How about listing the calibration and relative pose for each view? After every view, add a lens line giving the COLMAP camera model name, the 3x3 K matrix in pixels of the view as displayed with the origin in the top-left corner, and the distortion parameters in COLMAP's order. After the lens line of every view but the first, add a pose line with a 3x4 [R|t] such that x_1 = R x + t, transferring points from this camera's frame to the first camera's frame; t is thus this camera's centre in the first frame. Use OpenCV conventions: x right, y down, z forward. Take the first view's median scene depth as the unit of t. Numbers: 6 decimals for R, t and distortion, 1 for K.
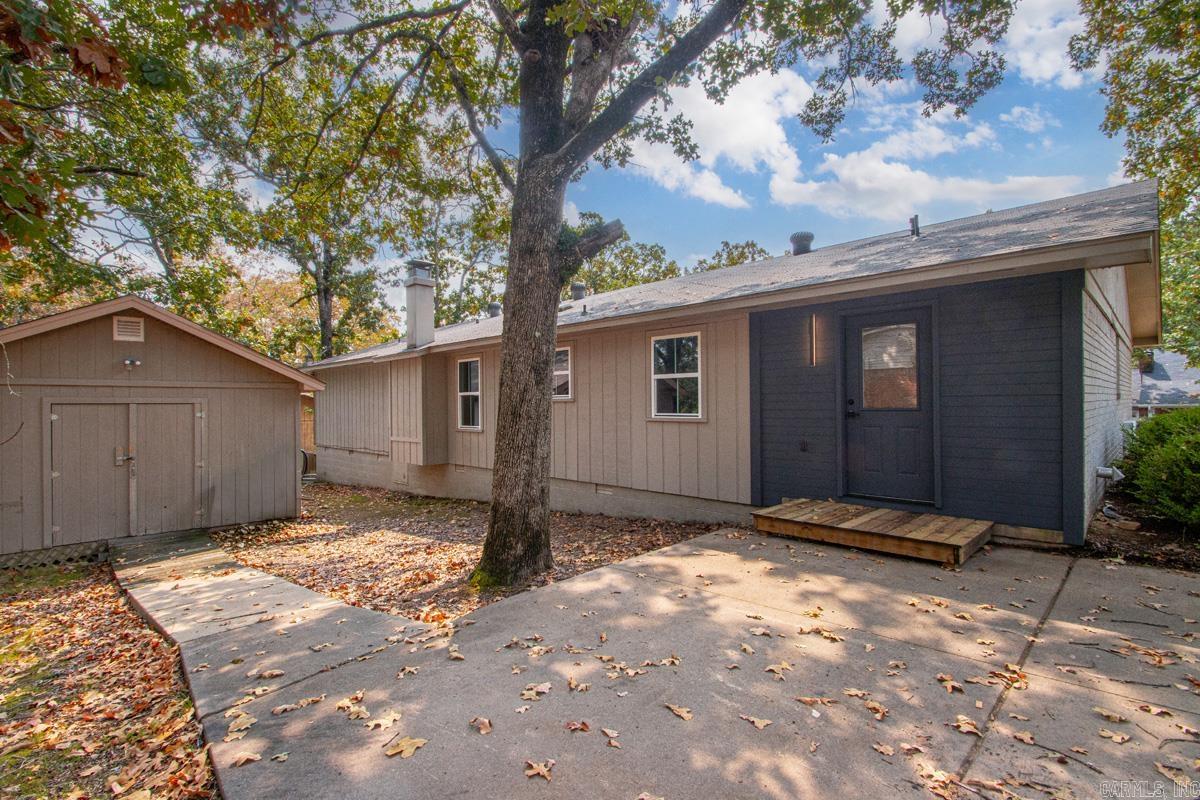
lens RADIAL K [[547.8, 0, 600.0], [0, 547.8, 400.0], [0, 0, 1]] dist [0.016329, -0.016148]
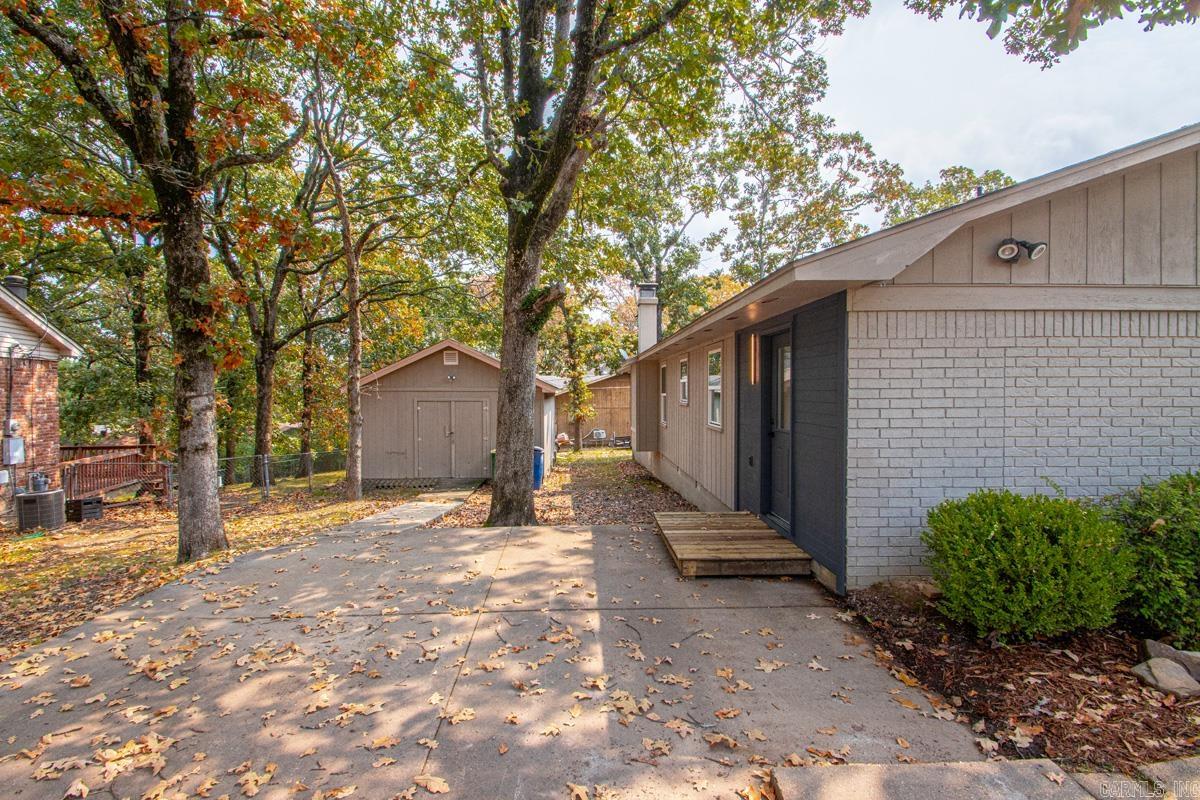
lens RADIAL K [[558.1, 0, 600.0], [0, 558.1, 400.0], [0, 0, 1]] dist [0.017502, -0.018459]
pose [[0.731287, 0.020692, -0.681756, 0.742985], [-0.001757, 0.999594, 0.028454, -0.051573], [0.682068, -0.019610, 0.731026, 0.037239]]
